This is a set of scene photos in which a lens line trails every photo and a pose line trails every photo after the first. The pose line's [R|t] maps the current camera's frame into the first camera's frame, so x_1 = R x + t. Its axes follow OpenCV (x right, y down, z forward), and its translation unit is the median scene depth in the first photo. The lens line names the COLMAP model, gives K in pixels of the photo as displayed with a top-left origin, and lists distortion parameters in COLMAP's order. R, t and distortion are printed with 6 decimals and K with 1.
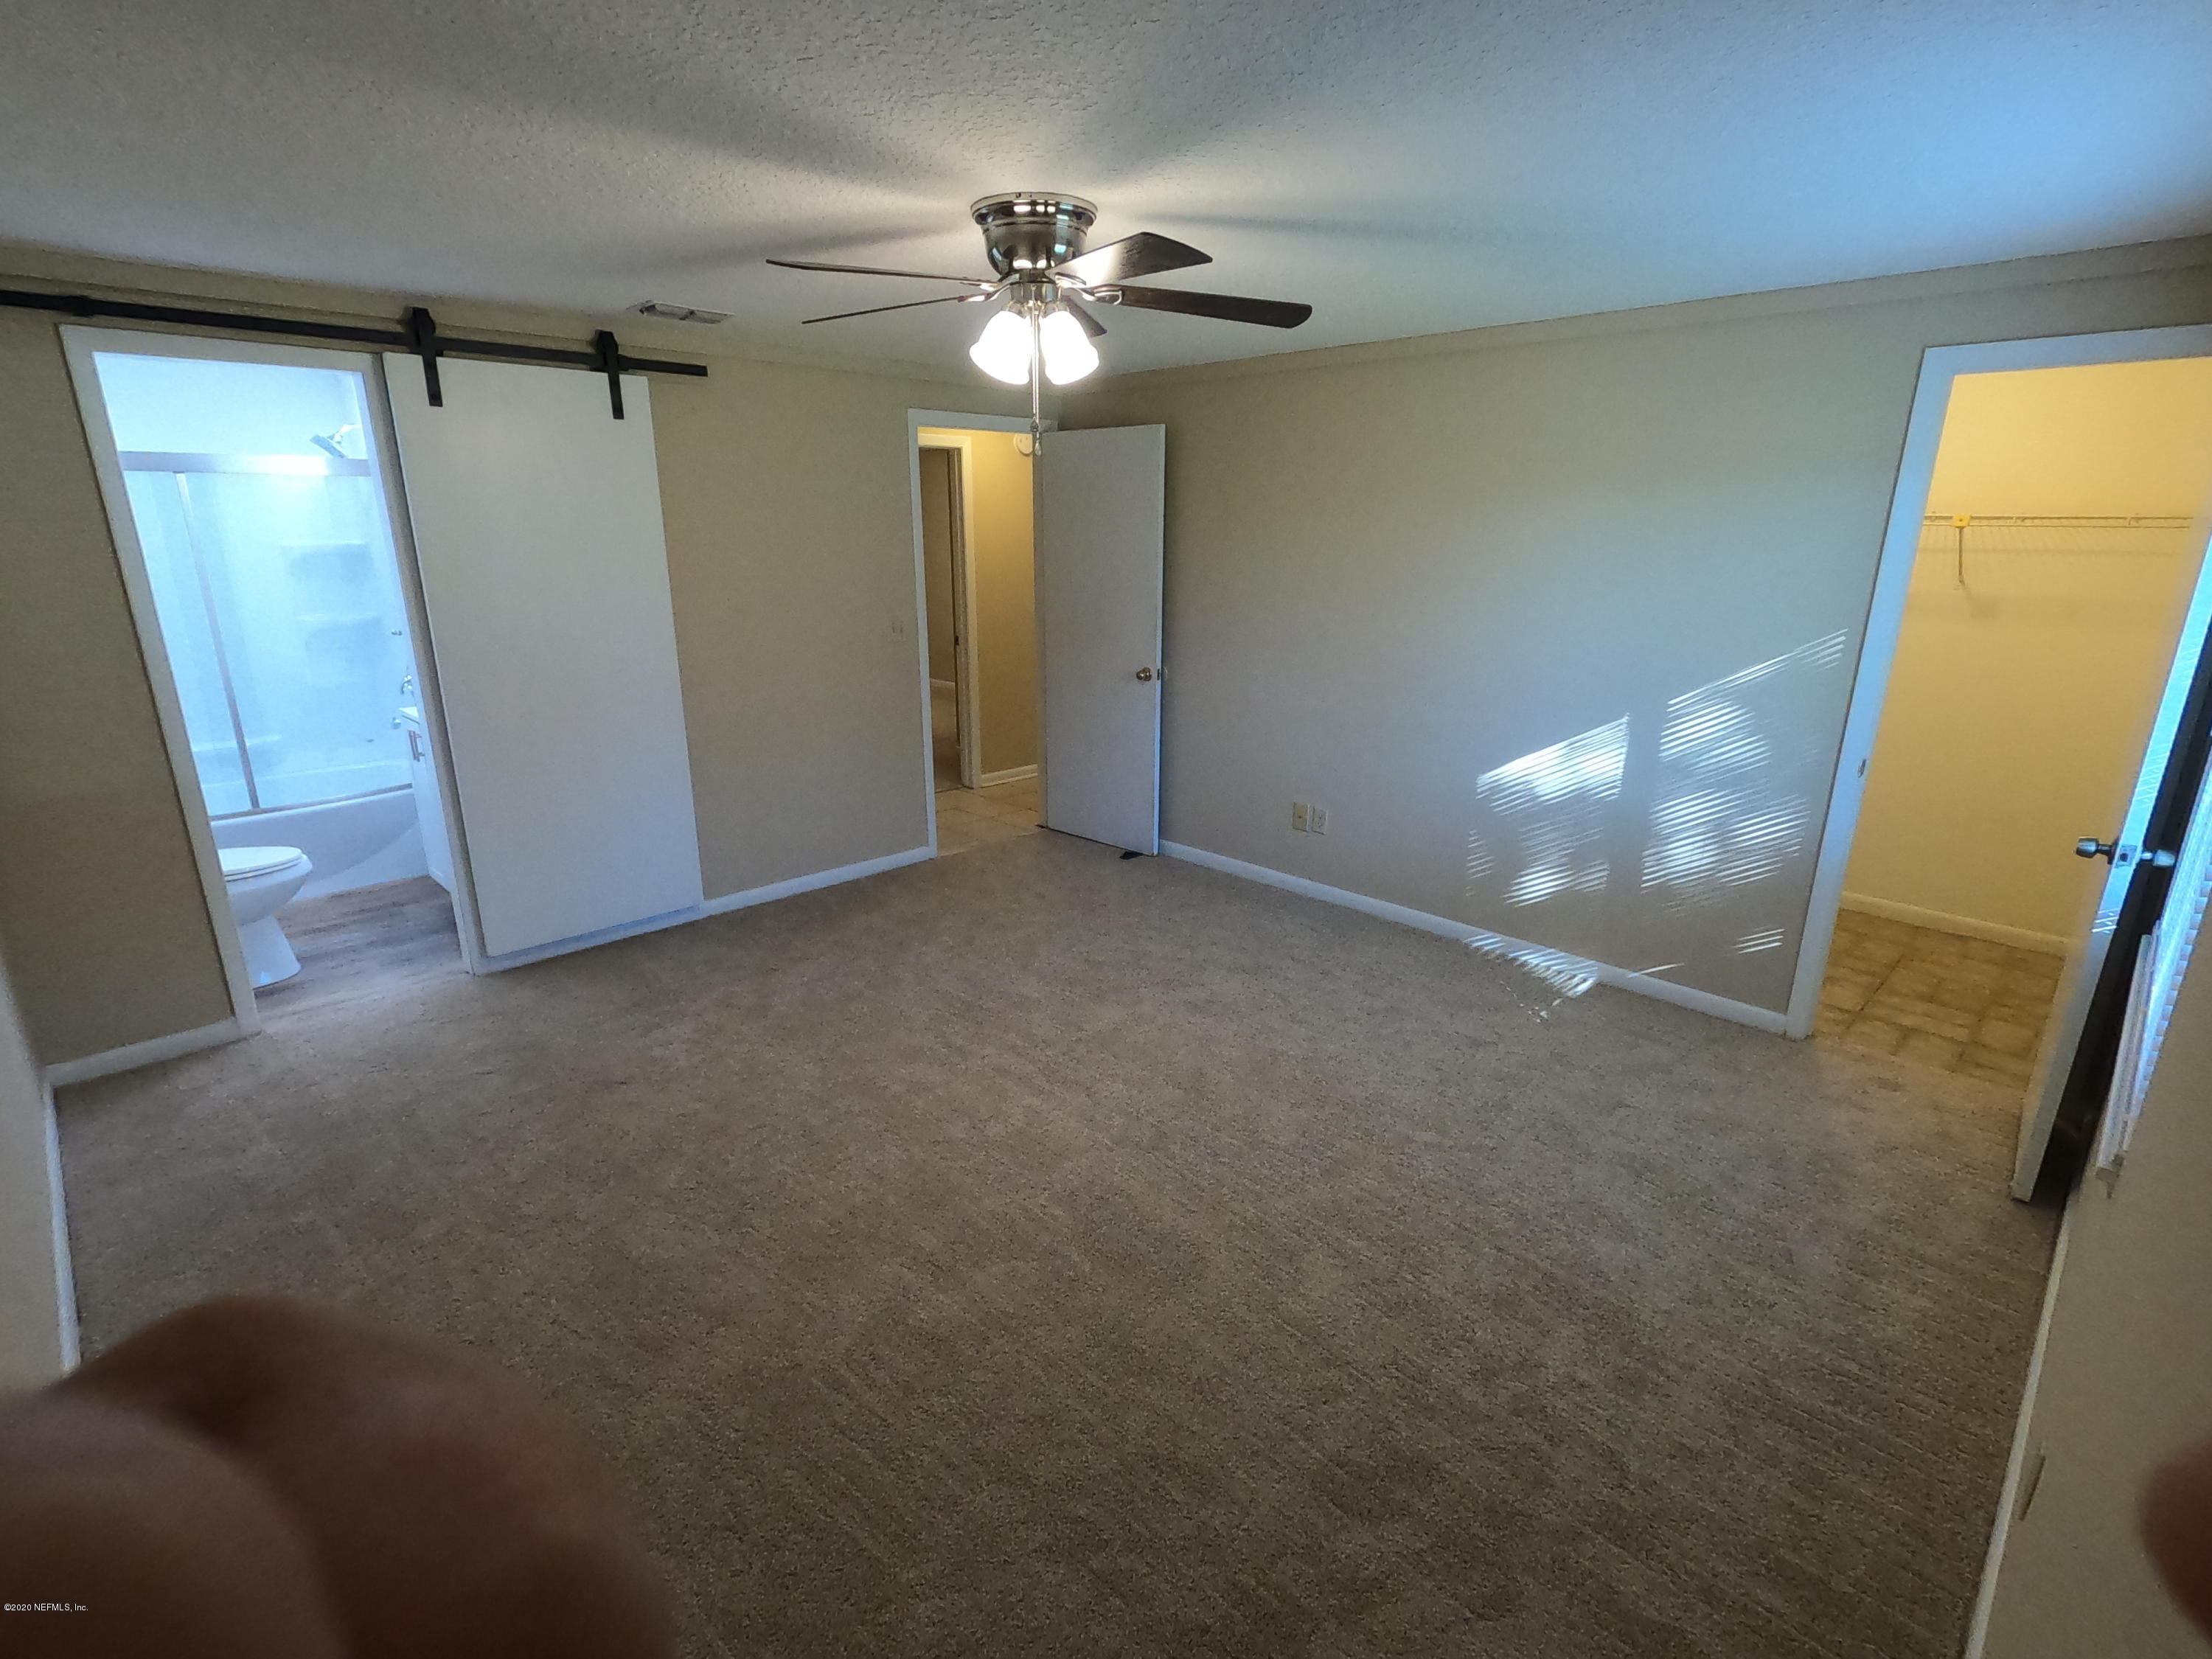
lens RADIAL K [[1053.8, 0, 1094.8], [0, 1053.8, 833.0], [0, 0, 1]] dist [0.001879, 0.000460]
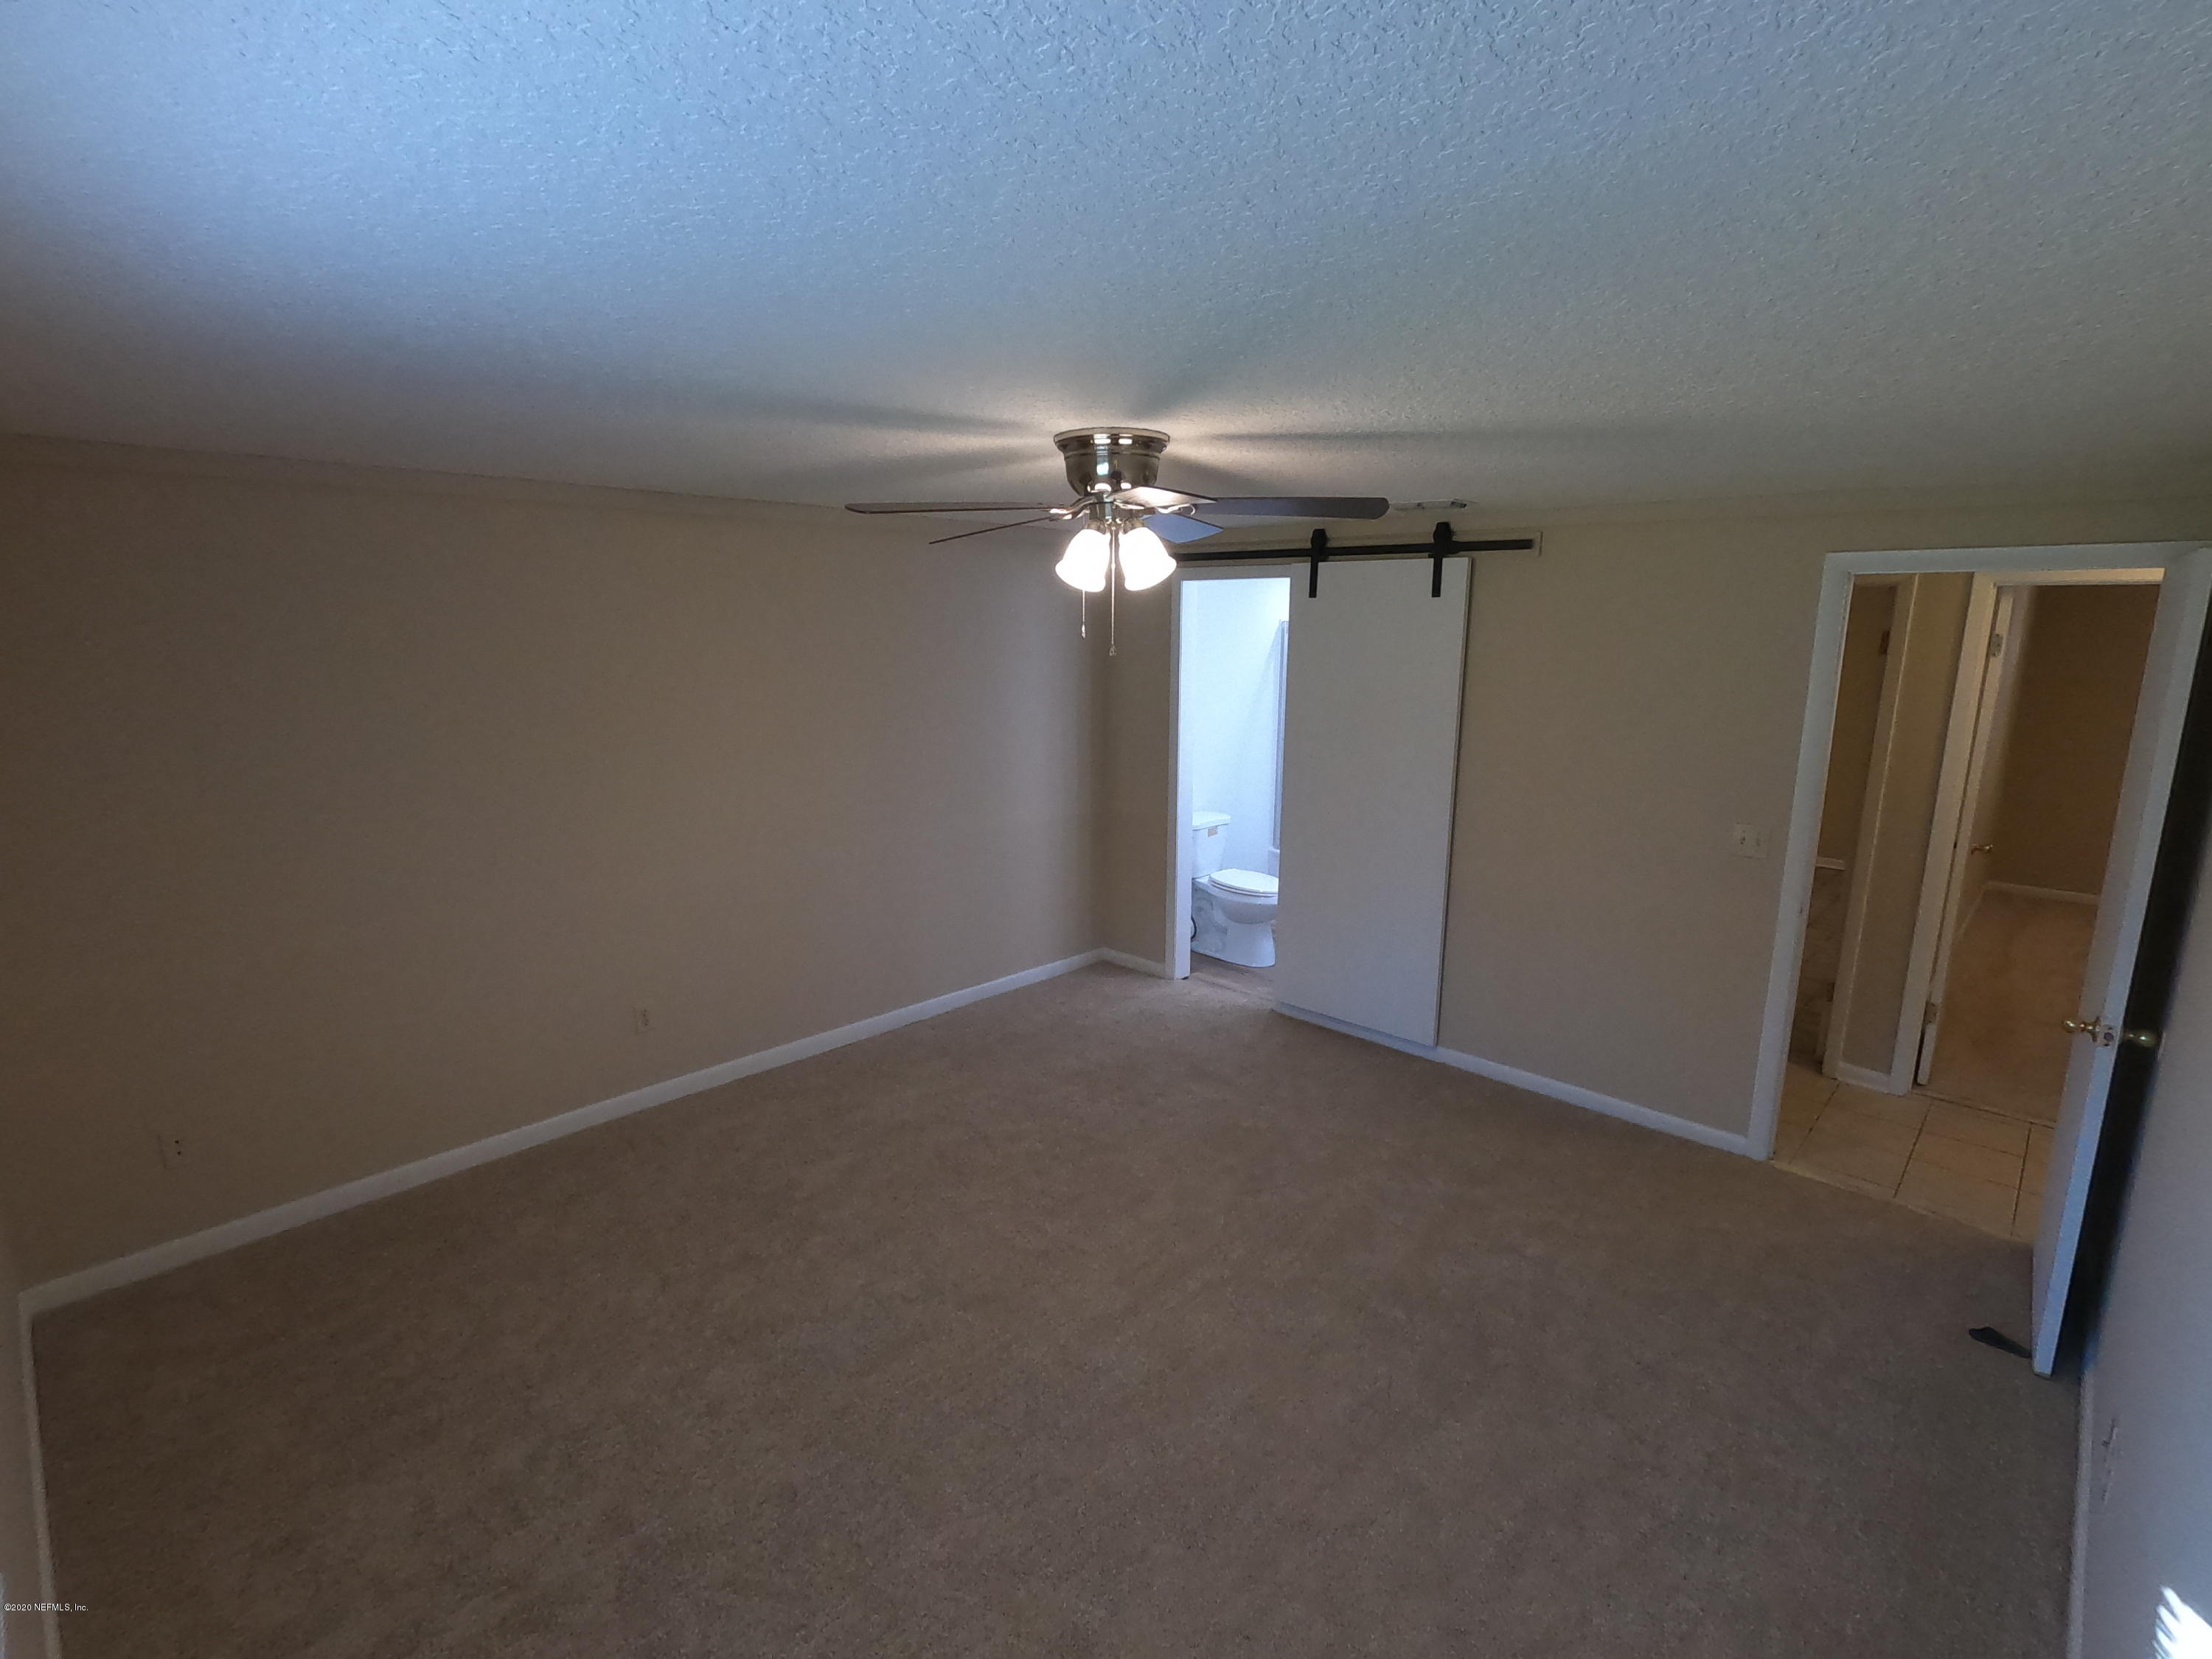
lens RADIAL K [[1053.8, 0, 1094.8], [0, 1053.8, 833.0], [0, 0, 1]] dist [0.001879, 0.000460]
pose [[0.029821, 0.189088, -0.981507, 0.693174], [-0.294883, 0.939905, 0.172114, -0.245945], [0.955068, 0.284297, 0.083788, 0.639693]]
